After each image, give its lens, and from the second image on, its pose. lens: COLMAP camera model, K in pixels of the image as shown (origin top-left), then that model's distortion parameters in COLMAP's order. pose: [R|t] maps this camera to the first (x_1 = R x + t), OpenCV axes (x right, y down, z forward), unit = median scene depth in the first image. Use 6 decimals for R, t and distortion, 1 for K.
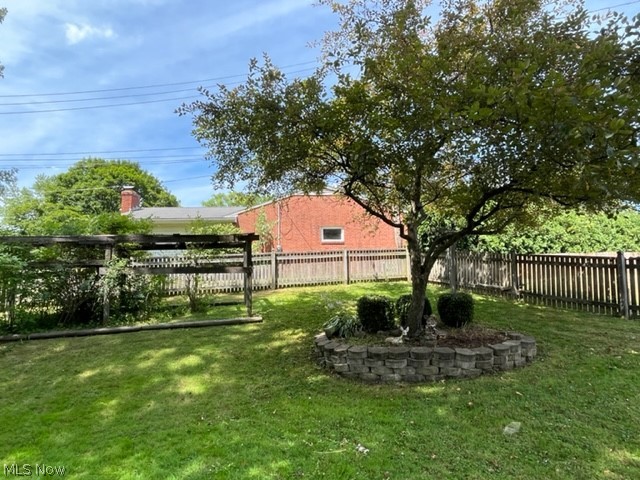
lens RADIAL K [[415.2, 0, 318.4], [0, 415.2, 235.2], [0, 0, 1]] dist [0.002334, 0.000408]
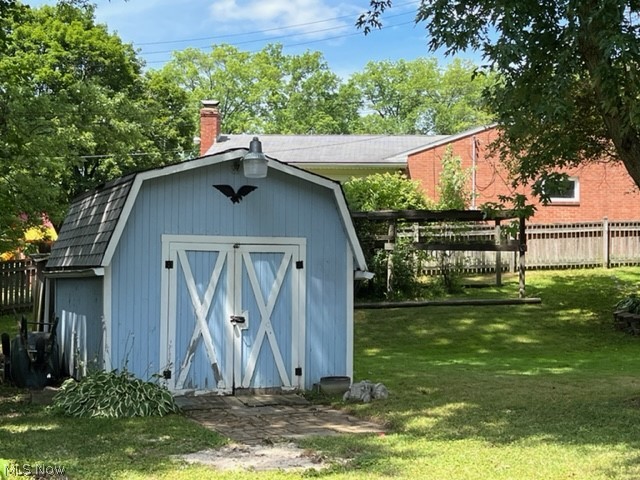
lens RADIAL K [[1009.4, 0, 320.5], [0, 1009.4, 248.4], [0, 0, 1]] dist [0.178391, -0.706036]
pose [[0.994595, 0.023480, -0.101143, -0.262789], [-0.013952, 0.995484, 0.093901, -0.082780], [0.102891, -0.091982, 0.990431, -0.875702]]
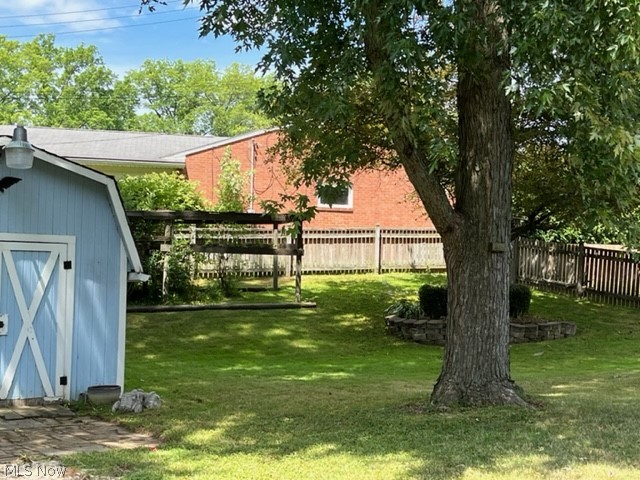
lens RADIAL K [[1009.4, 0, 320.5], [0, 1009.4, 248.4], [0, 0, 1]] dist [0.178391, -0.706036]
pose [[0.991791, 0.045220, 0.119609, -0.266139], [-0.055411, 0.994983, 0.083296, -0.078704], [-0.115242, -0.089240, 0.989321, -0.841738]]
